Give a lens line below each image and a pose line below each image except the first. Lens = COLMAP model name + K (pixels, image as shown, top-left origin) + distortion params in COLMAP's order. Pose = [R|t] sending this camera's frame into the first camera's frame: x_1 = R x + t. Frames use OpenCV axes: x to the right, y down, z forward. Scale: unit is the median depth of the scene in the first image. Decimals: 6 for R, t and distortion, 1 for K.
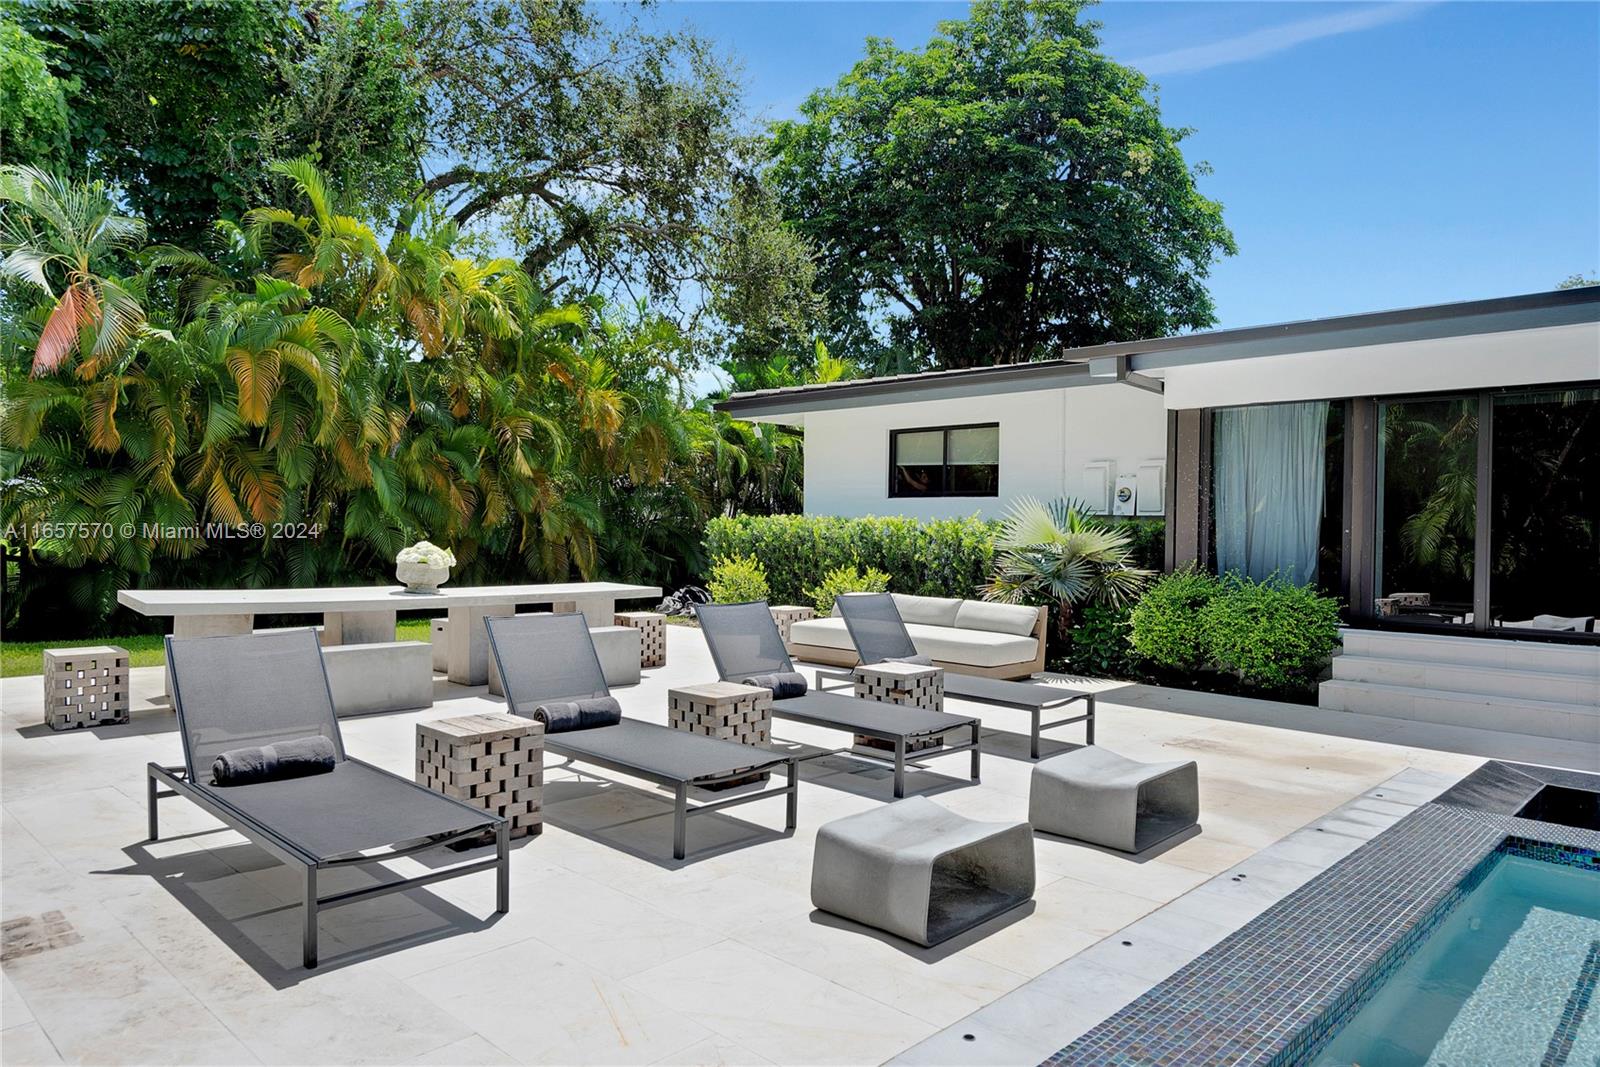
lens RADIAL K [[1055.1, 0, 800.0], [0, 1055.1, 533.5], [0, 0, 1]] dist [0.025267, -0.003480]
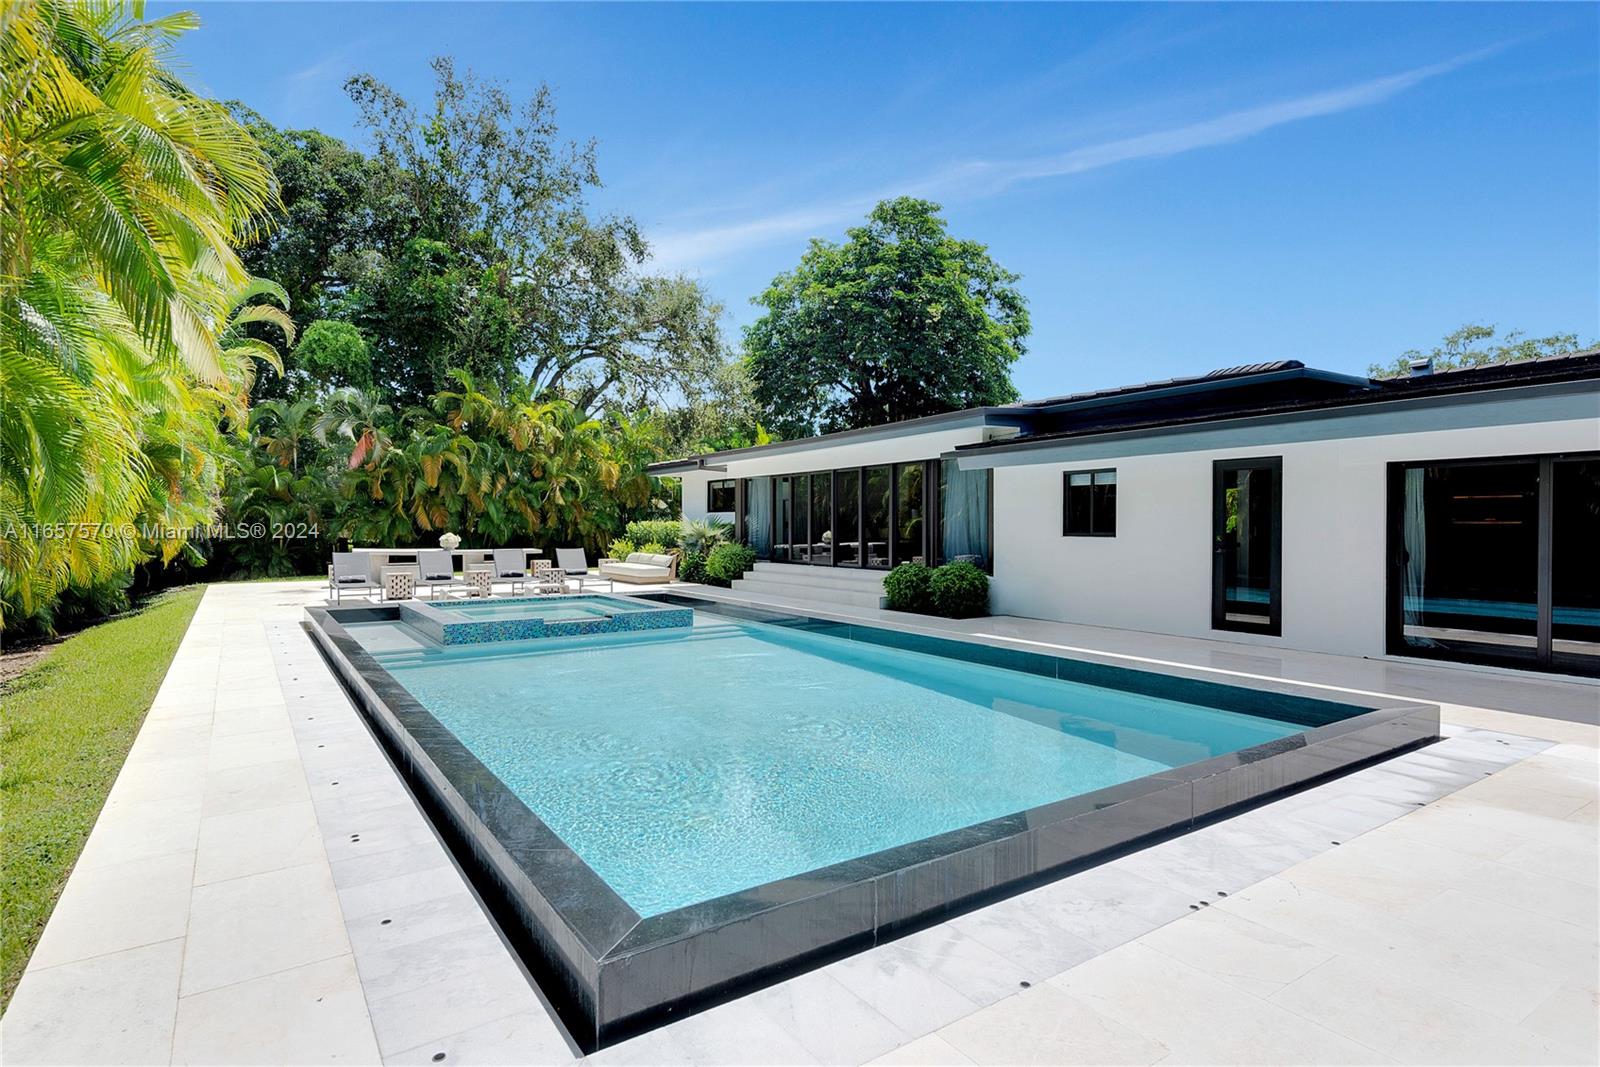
lens RADIAL K [[828.2, 0, 803.6], [0, 828.2, 535.1], [0, 0, 1]] dist [0.020946, -0.000345]
pose [[0.979712, -0.010068, -0.200159, 0.659768], [0.010564, 0.999943, 0.001408, 0.012422], [0.200133, -0.003493, 0.979762, -0.652690]]
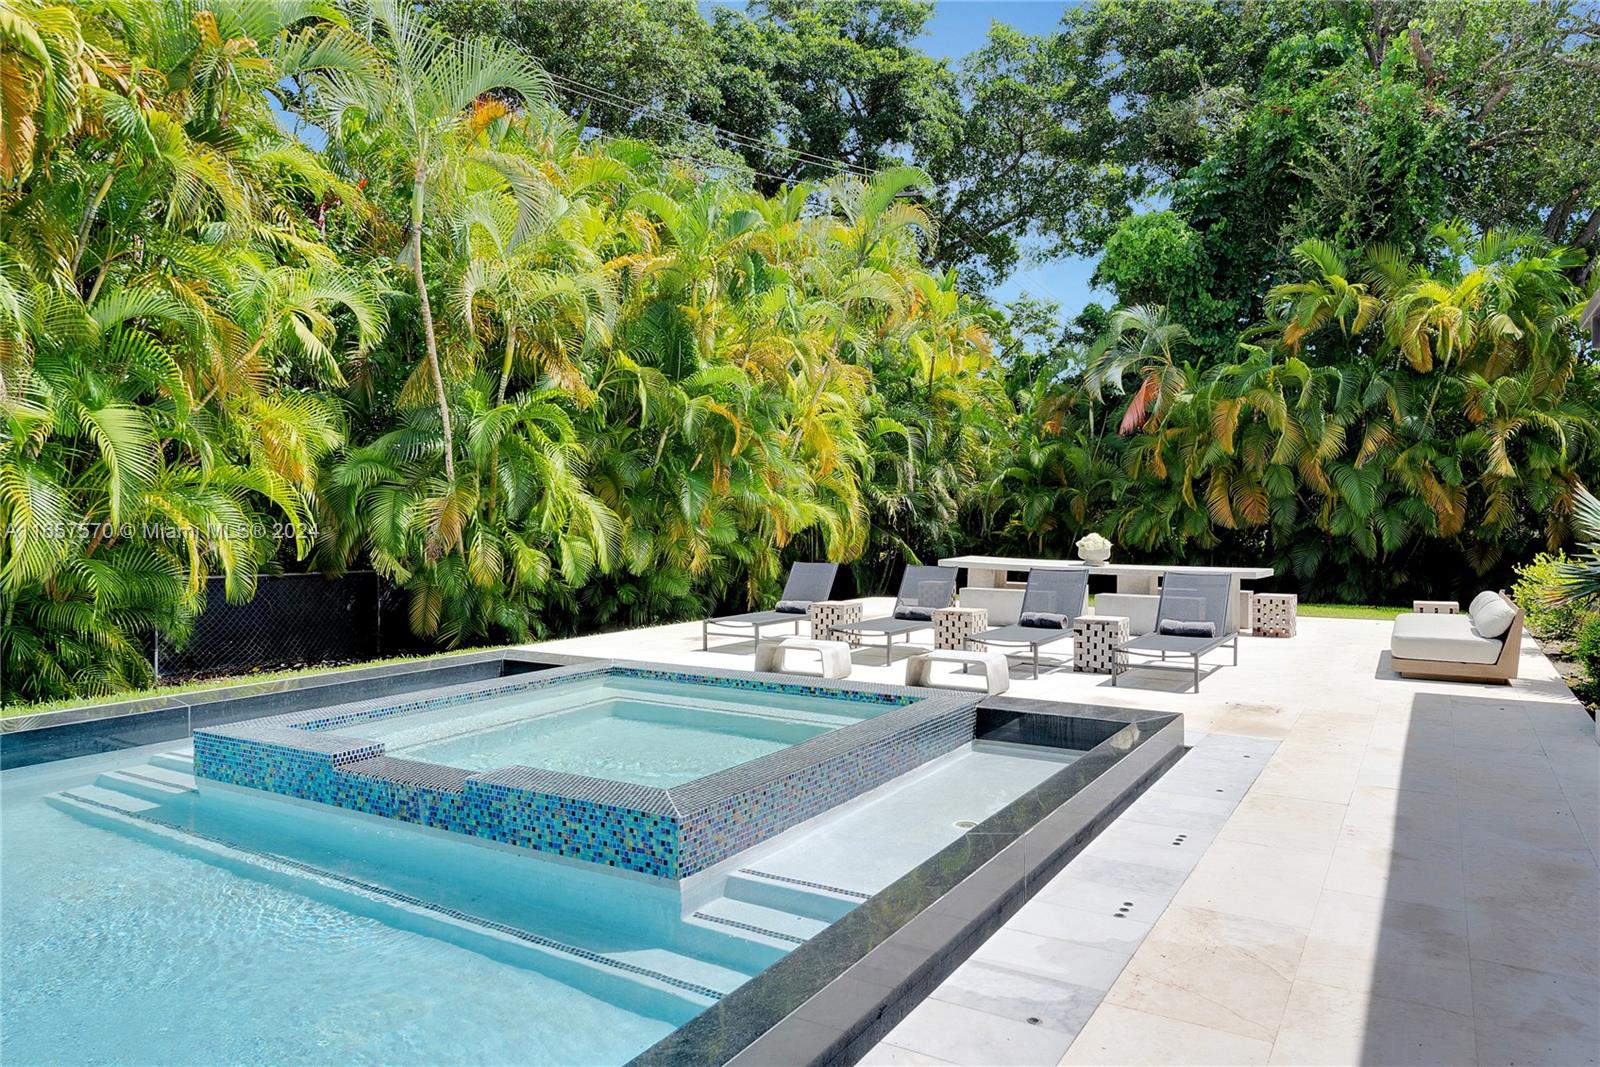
lens RADIAL K [[1055.1, 0, 800.0], [0, 1055.1, 533.5], [0, 0, 1]] dist [0.025267, -0.003480]
pose [[0.229868, 0.003854, -0.973214, 0.682184], [-0.009437, 0.999954, 0.001731, 0.005068], [0.973176, 0.008786, 0.229894, 0.127645]]
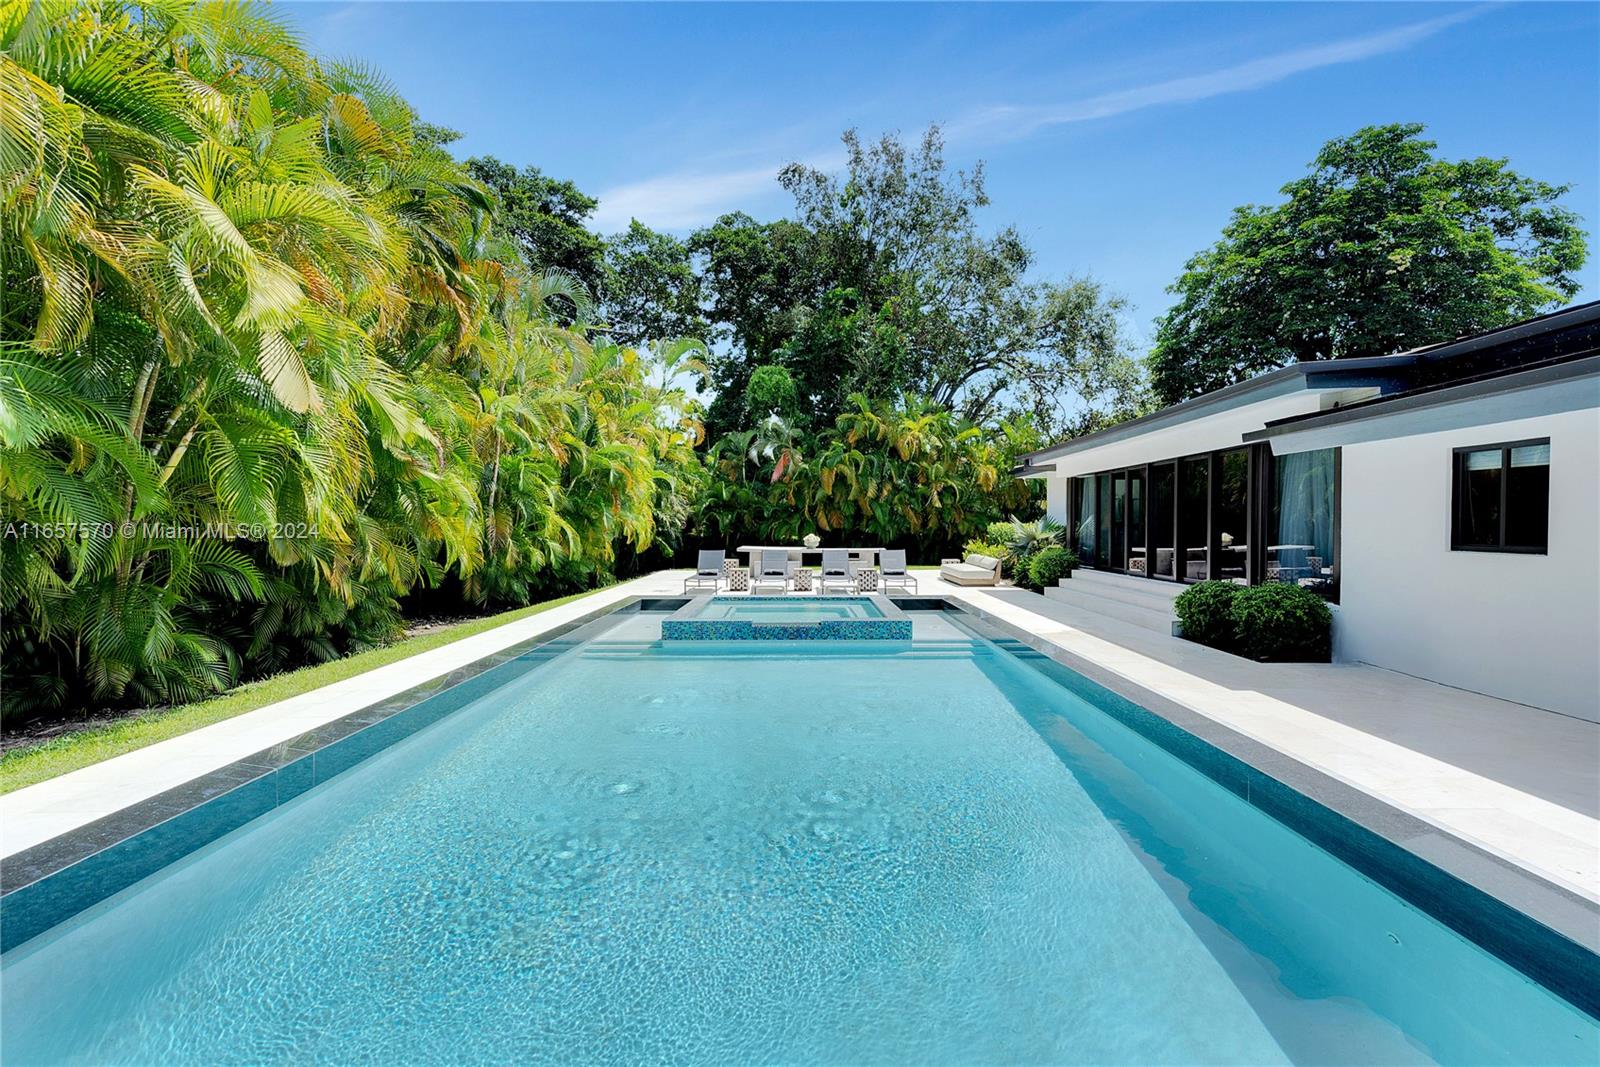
lens RADIAL K [[717.2, 0, 796.1], [0, 717.2, 546.0], [0, 0, 1]] dist [0.002258, -0.000309]
pose [[0.690951, 0.008783, -0.722848, 0.796571], [0.004149, 0.999862, 0.016114, 0.005031], [0.722889, -0.014133, 0.690819, -0.390457]]
